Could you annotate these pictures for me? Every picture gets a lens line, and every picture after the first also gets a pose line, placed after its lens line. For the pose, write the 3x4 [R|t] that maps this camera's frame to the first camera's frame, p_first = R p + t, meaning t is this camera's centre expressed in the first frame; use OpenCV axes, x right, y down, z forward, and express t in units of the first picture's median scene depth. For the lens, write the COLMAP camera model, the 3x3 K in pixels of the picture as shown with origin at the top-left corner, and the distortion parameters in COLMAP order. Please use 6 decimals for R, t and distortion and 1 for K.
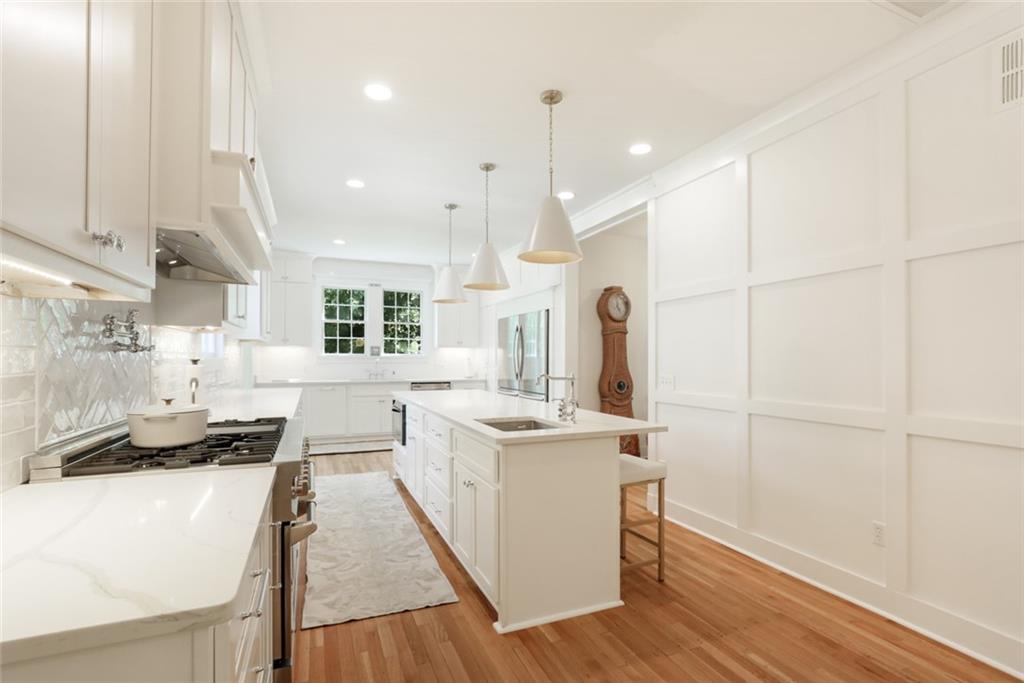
lens RADIAL K [[478.4, 0, 512.6], [0, 478.4, 354.6], [0, 0, 1]] dist [0.000968, 0.000253]
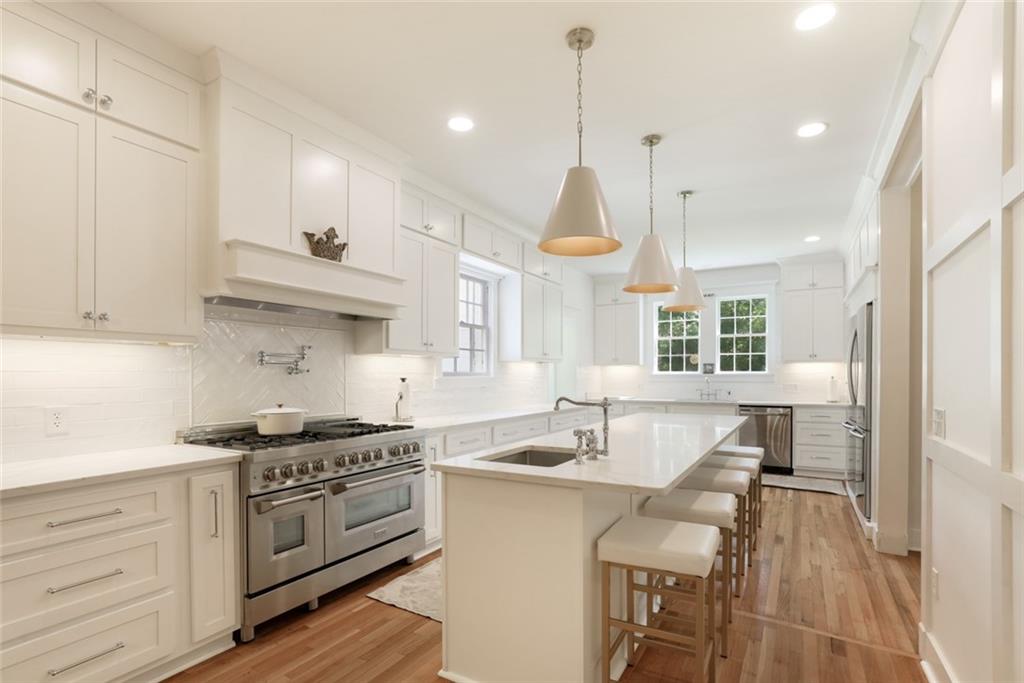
lens RADIAL K [[497.1, 0, 524.6], [0, 497.1, 375.5], [0, 0, 1]] dist [0.001645, 0.000230]
pose [[0.609376, -0.001701, -0.792880, 0.244418], [0.007857, 0.999962, 0.003893, -0.000517], [0.792842, -0.008602, 0.609366, 0.158216]]
